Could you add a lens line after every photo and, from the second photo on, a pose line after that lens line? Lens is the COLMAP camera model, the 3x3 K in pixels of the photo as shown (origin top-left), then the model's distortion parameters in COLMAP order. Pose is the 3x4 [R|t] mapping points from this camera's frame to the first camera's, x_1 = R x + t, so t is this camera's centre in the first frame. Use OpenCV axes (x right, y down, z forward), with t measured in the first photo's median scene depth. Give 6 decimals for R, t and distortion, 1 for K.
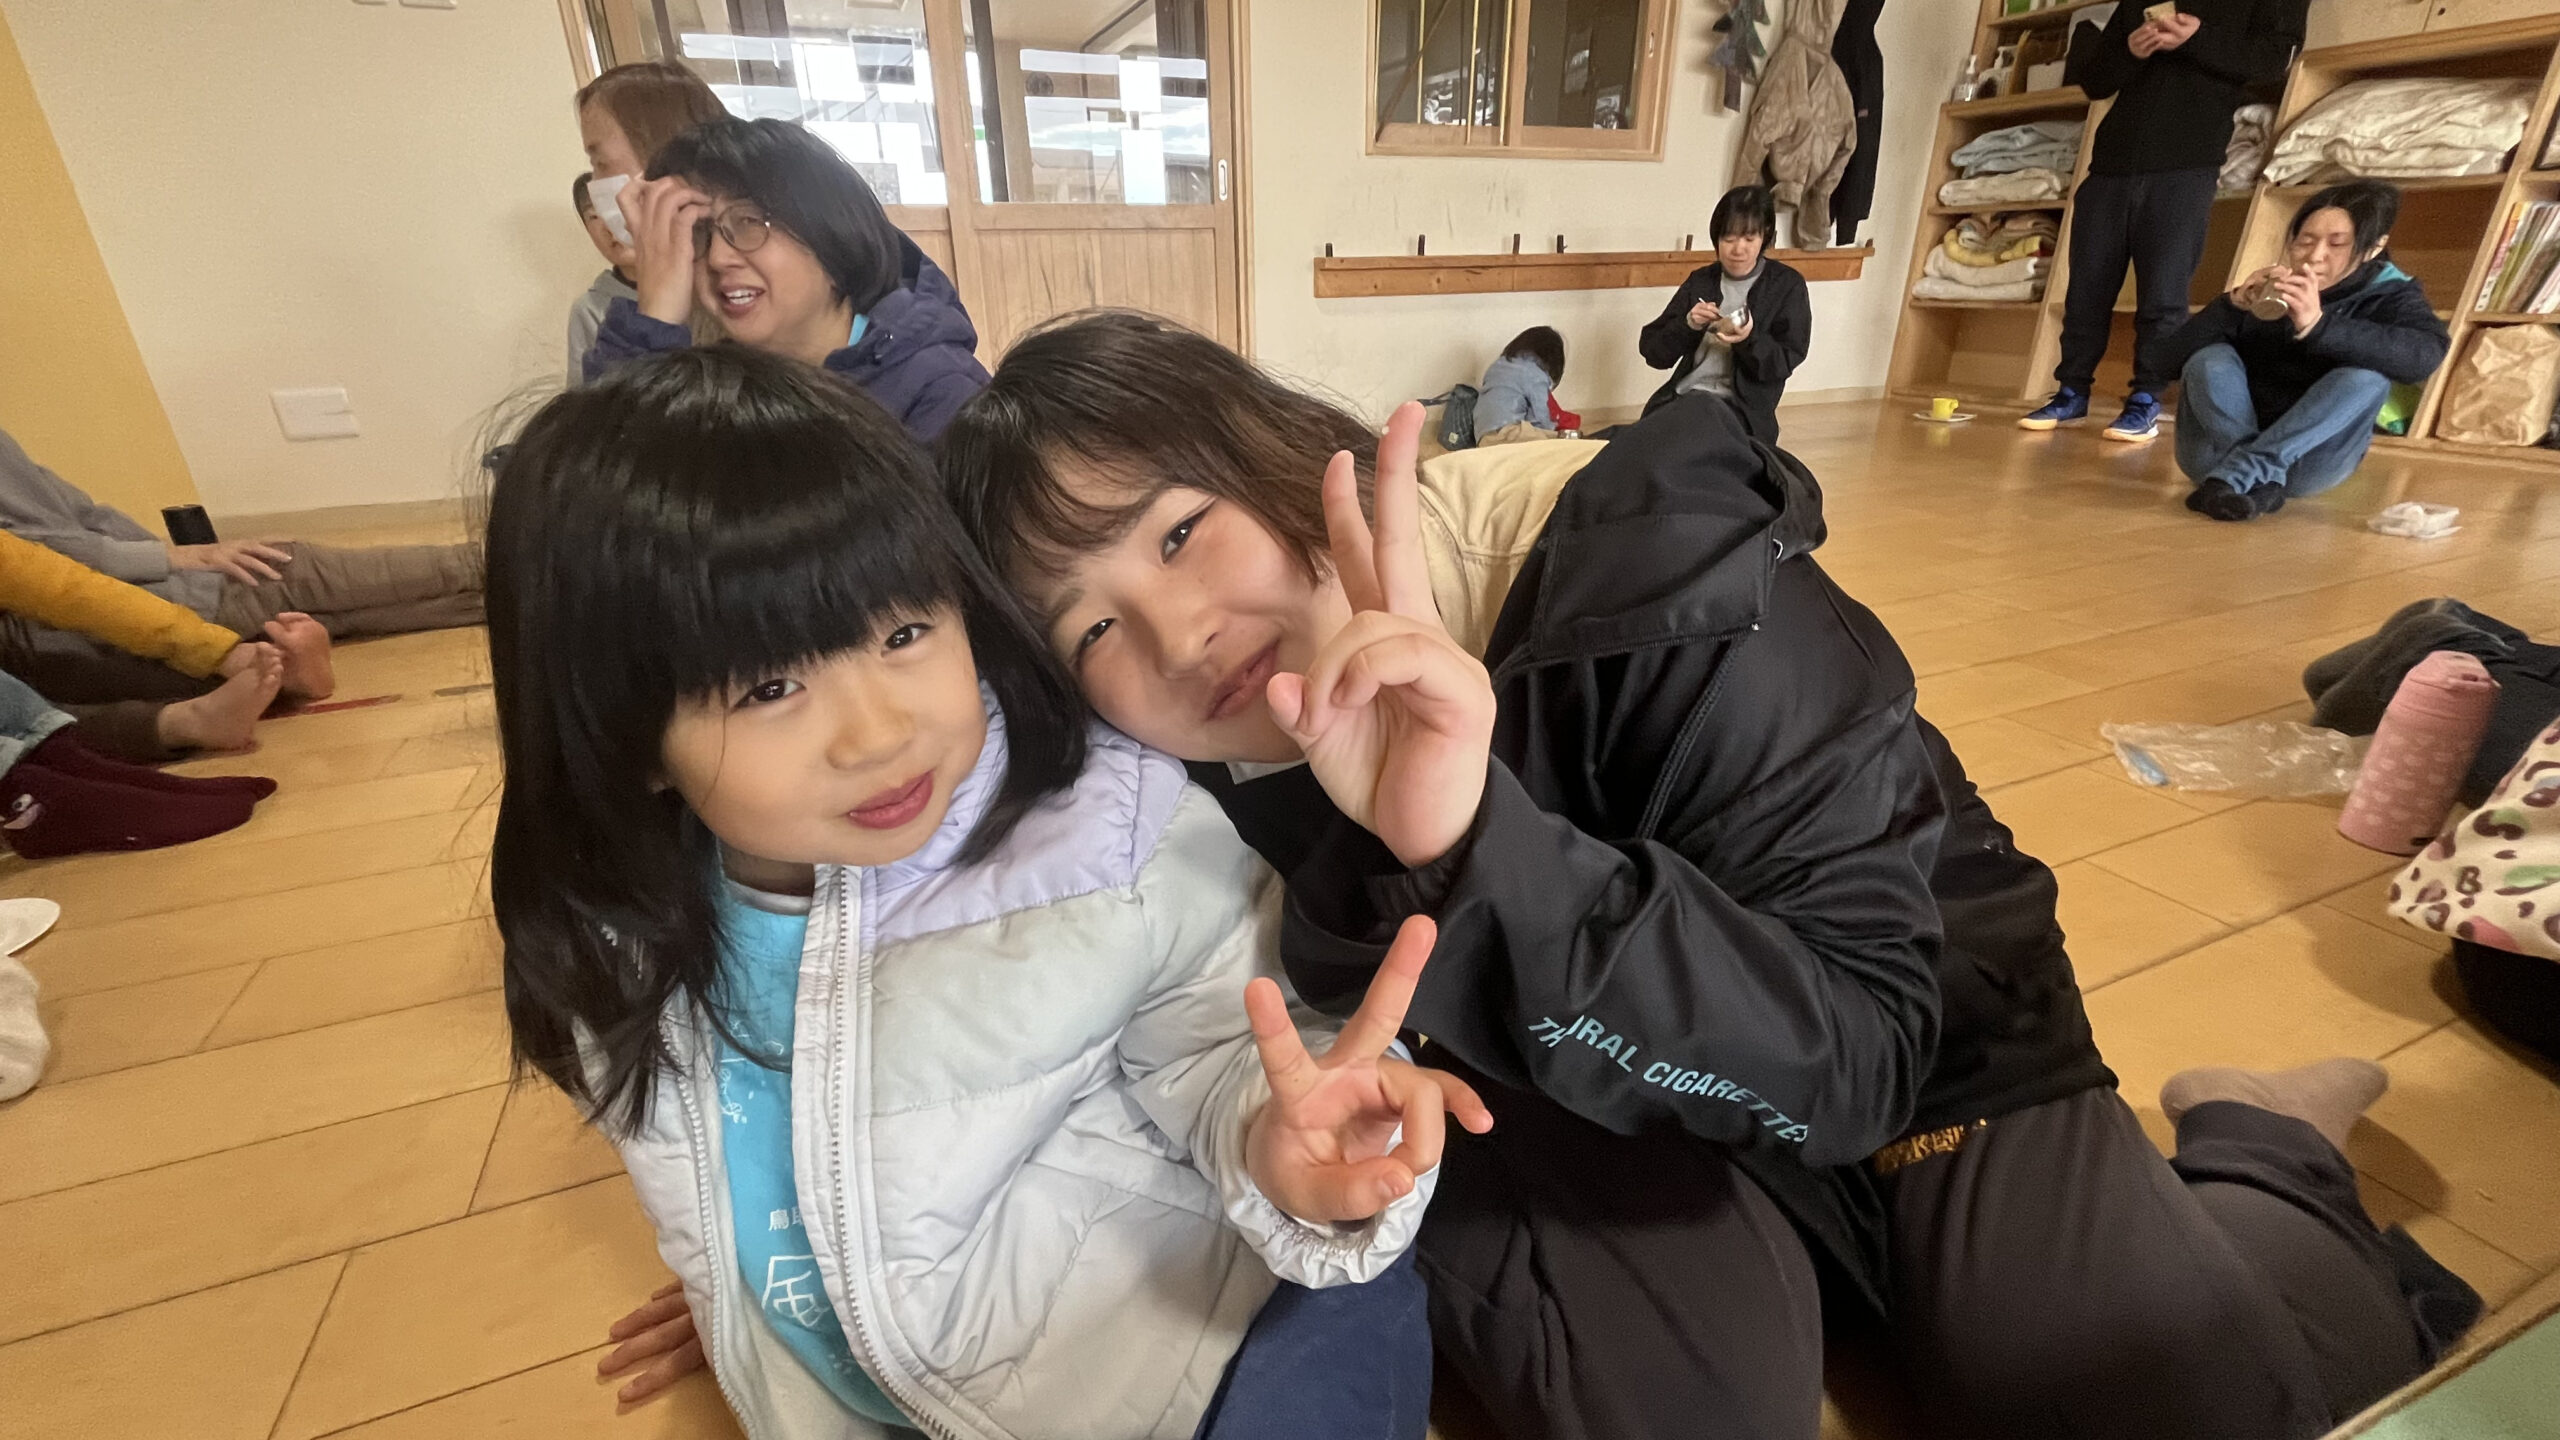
lens RADIAL K [[1080.4, 0, 1280.0], [0, 1080.4, 720.0], [0, 0, 1]] dist [-0.000521, 0.000009]
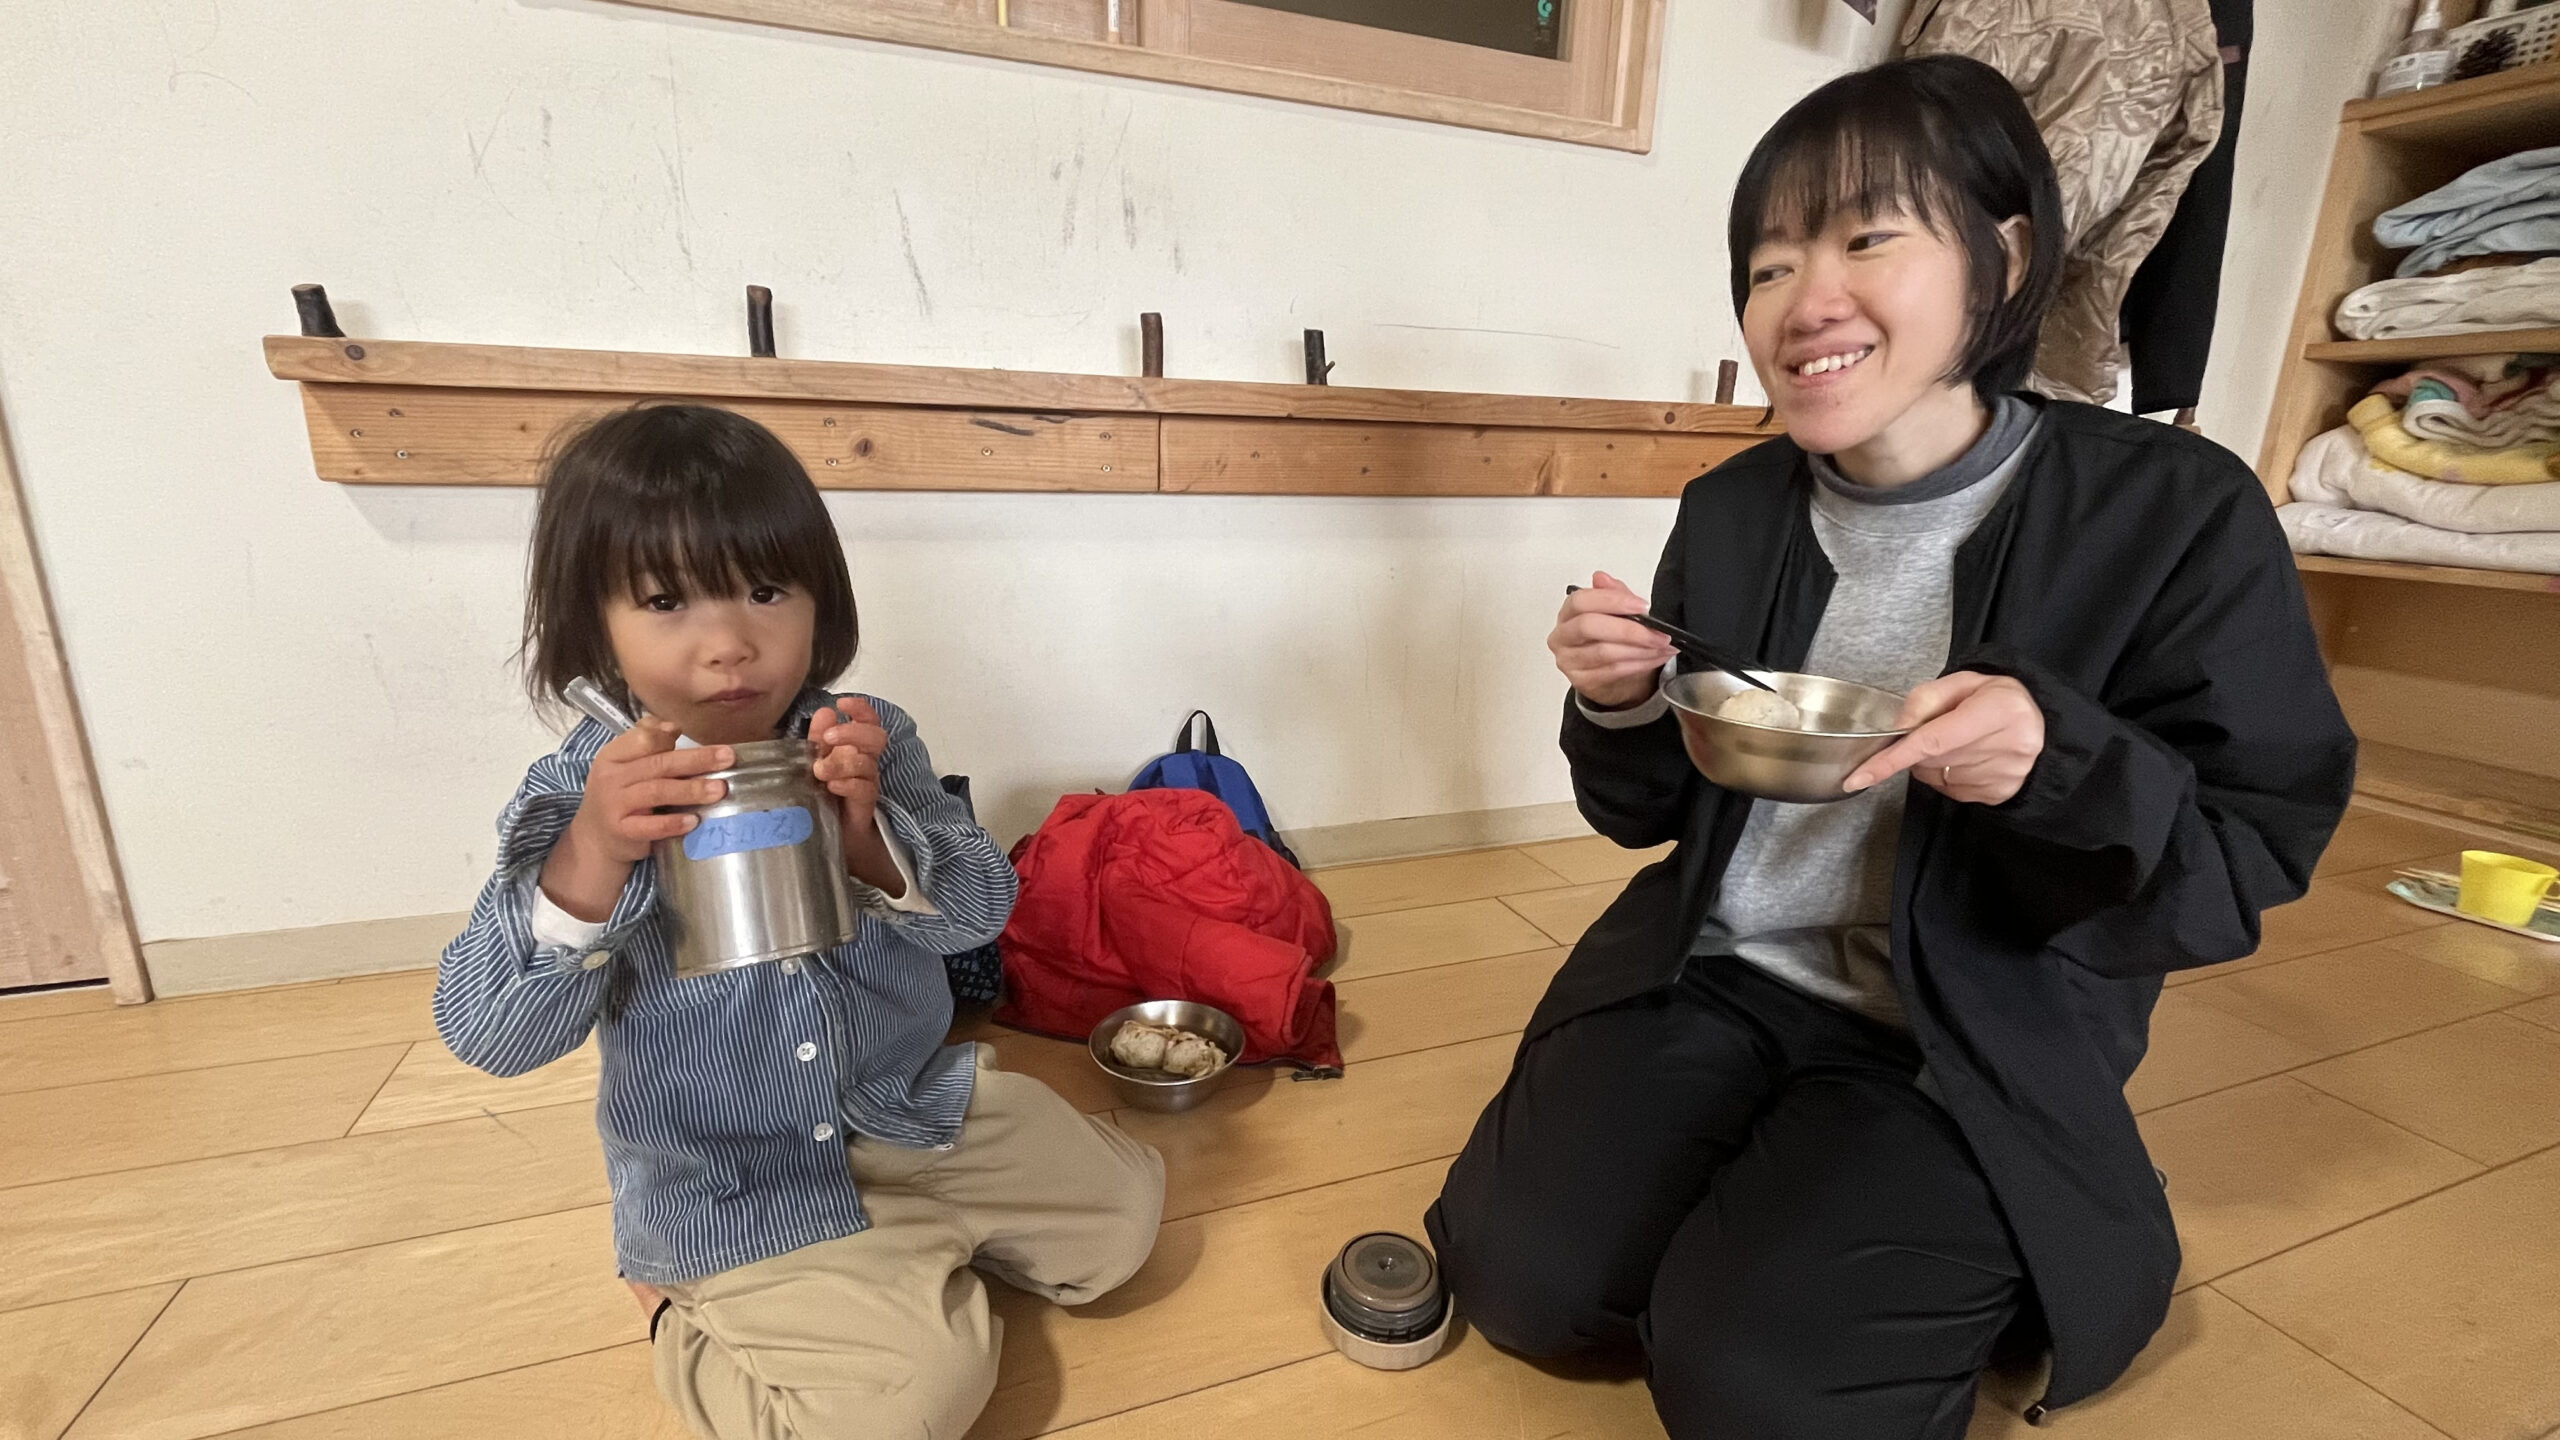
lens RADIAL K [[1080.4, 0, 1280.0], [0, 1080.4, 720.0], [0, 0, 1]] dist [-0.000521, 0.000009]
pose [[0.997925, 0.055460, -0.032711, 0.242128], [-0.059618, 0.987769, -0.144079, -0.263839], [0.024320, 0.145730, 0.989025, 0.640255]]
